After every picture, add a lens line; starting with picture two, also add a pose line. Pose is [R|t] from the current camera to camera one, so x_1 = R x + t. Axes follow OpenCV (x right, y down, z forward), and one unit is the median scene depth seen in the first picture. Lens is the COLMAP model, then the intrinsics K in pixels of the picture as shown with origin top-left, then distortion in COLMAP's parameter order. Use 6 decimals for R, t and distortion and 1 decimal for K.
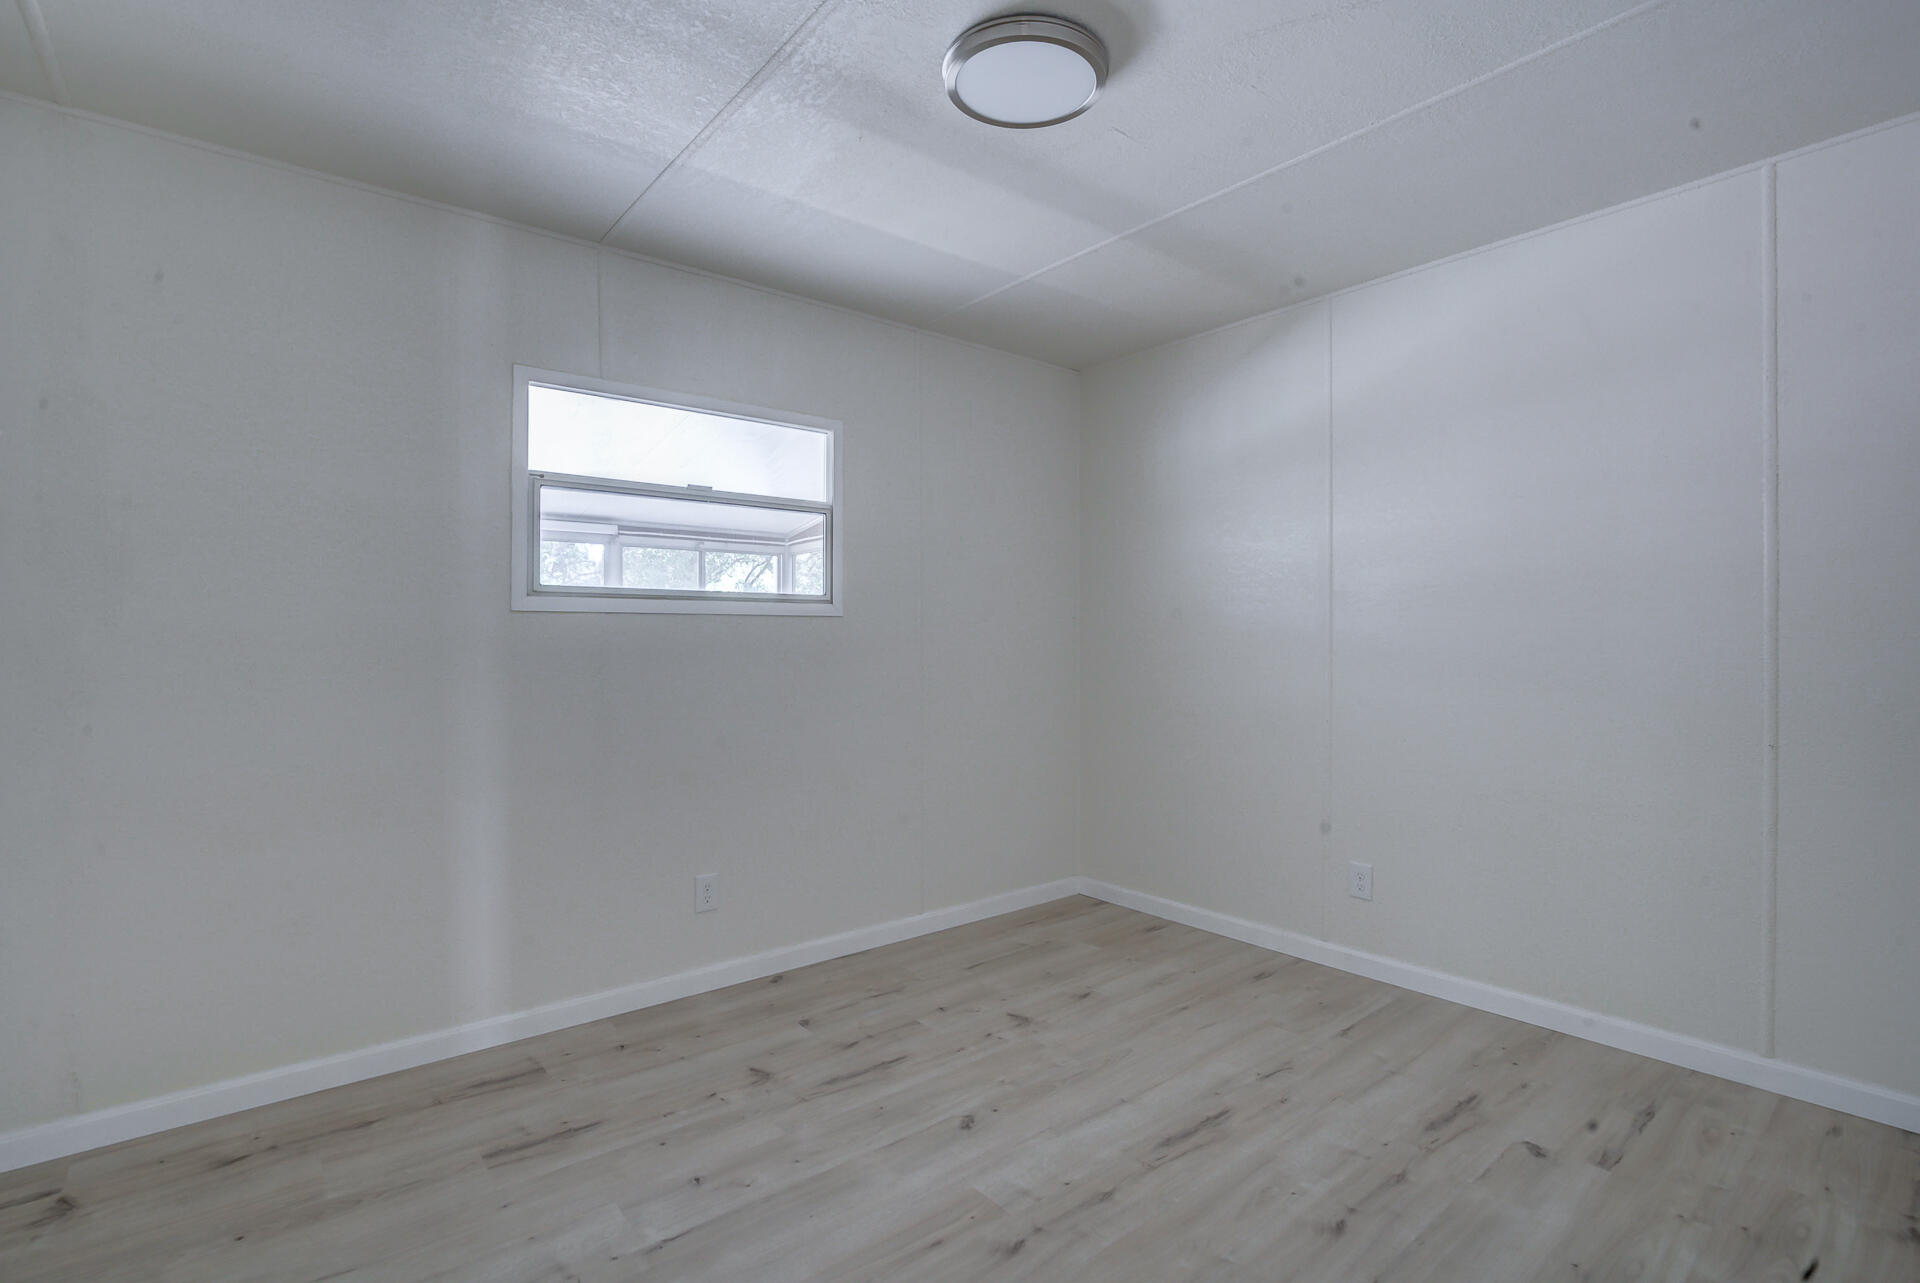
lens RADIAL K [[897.5, 0, 966.2], [0, 897.5, 648.7], [0, 0, 1]] dist [-0.035576, 0.007098]
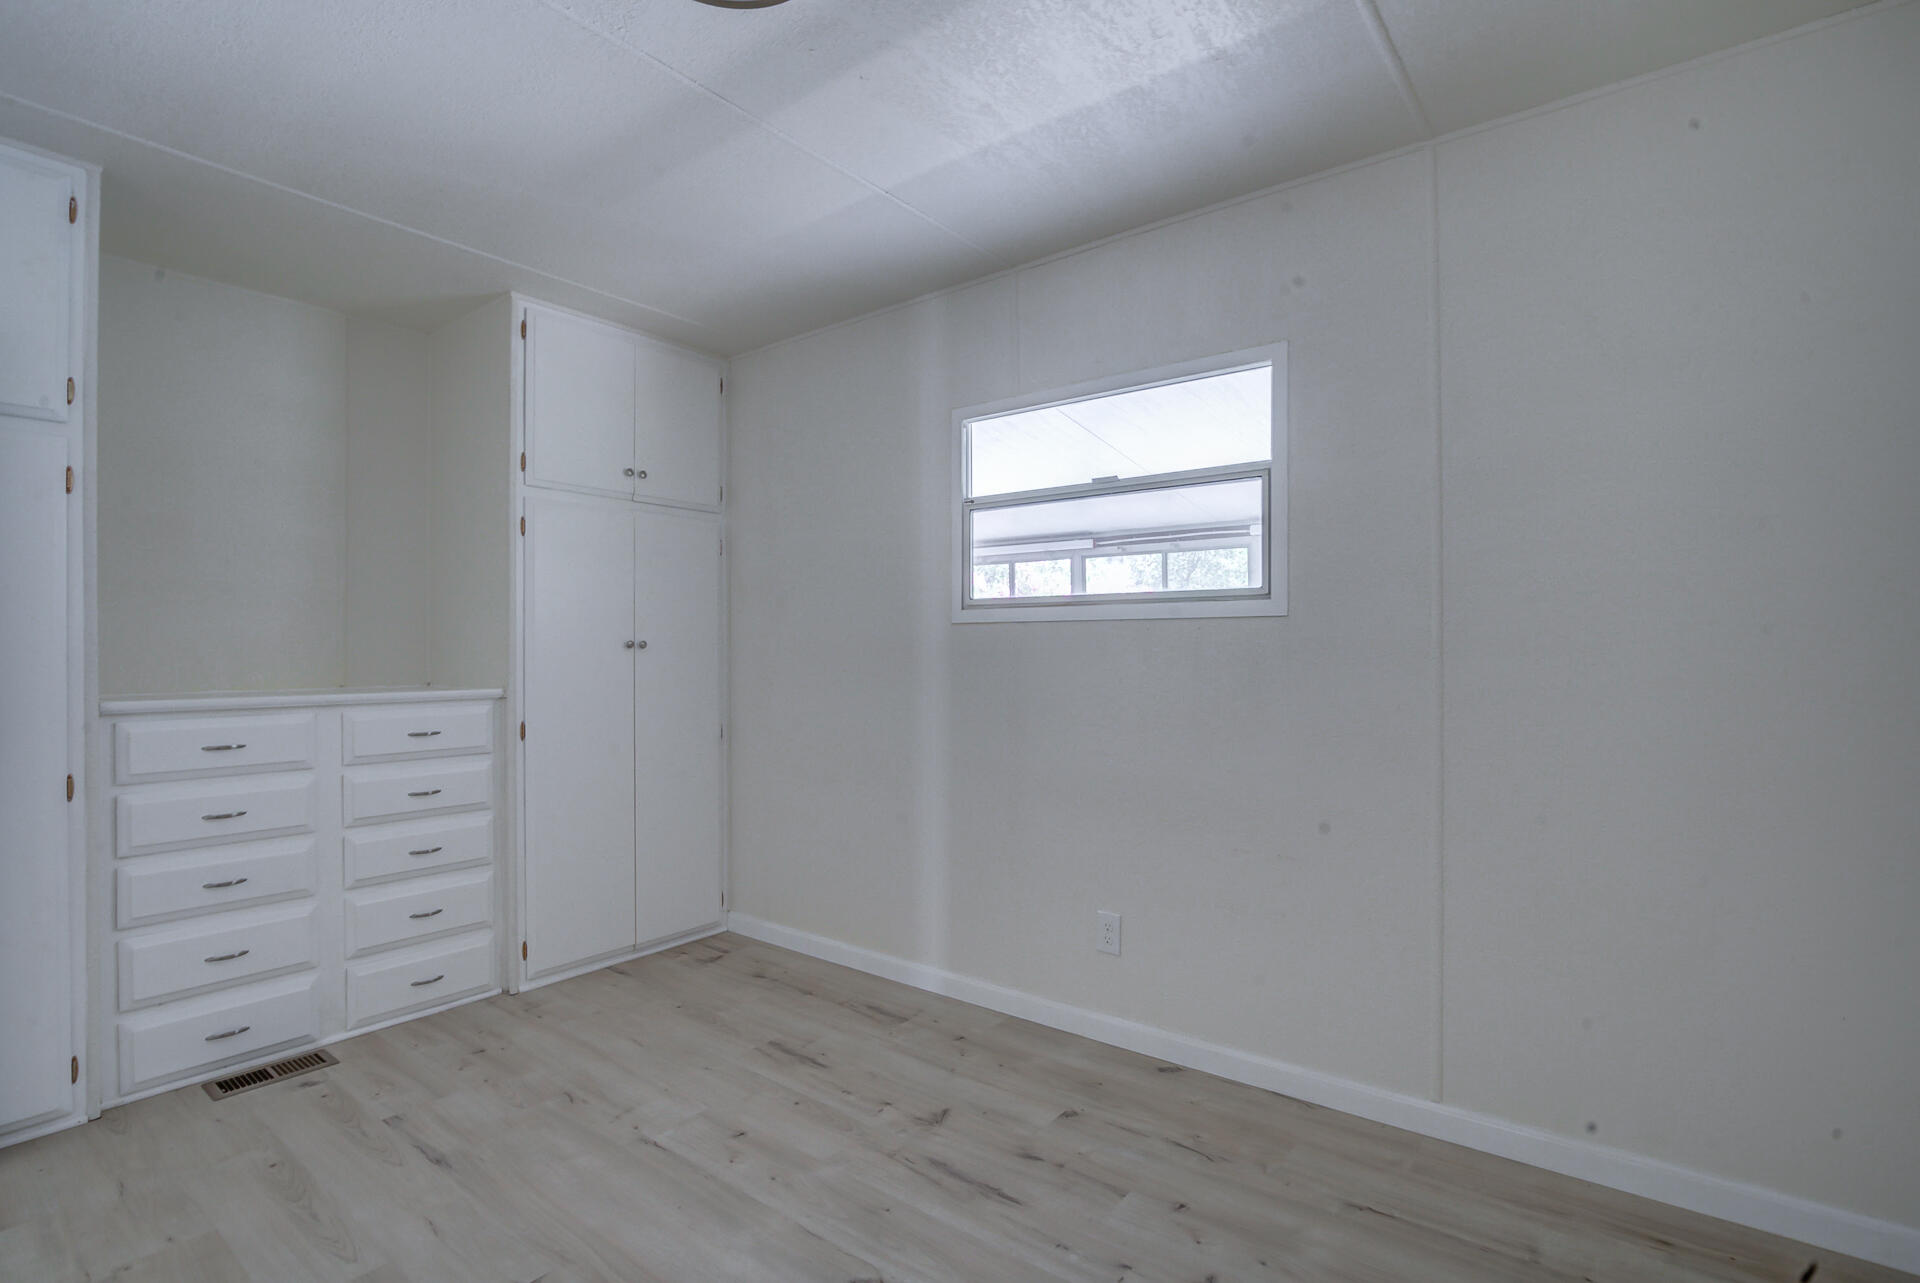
lens RADIAL K [[897.5, 0, 966.2], [0, 897.5, 648.7], [0, 0, 1]] dist [-0.035576, 0.007098]
pose [[0.225443, 0.002339, -0.974254, 0.631007], [-0.009662, 0.999953, 0.000165, -0.010401], [0.974209, 0.009376, 0.225455, 0.759123]]
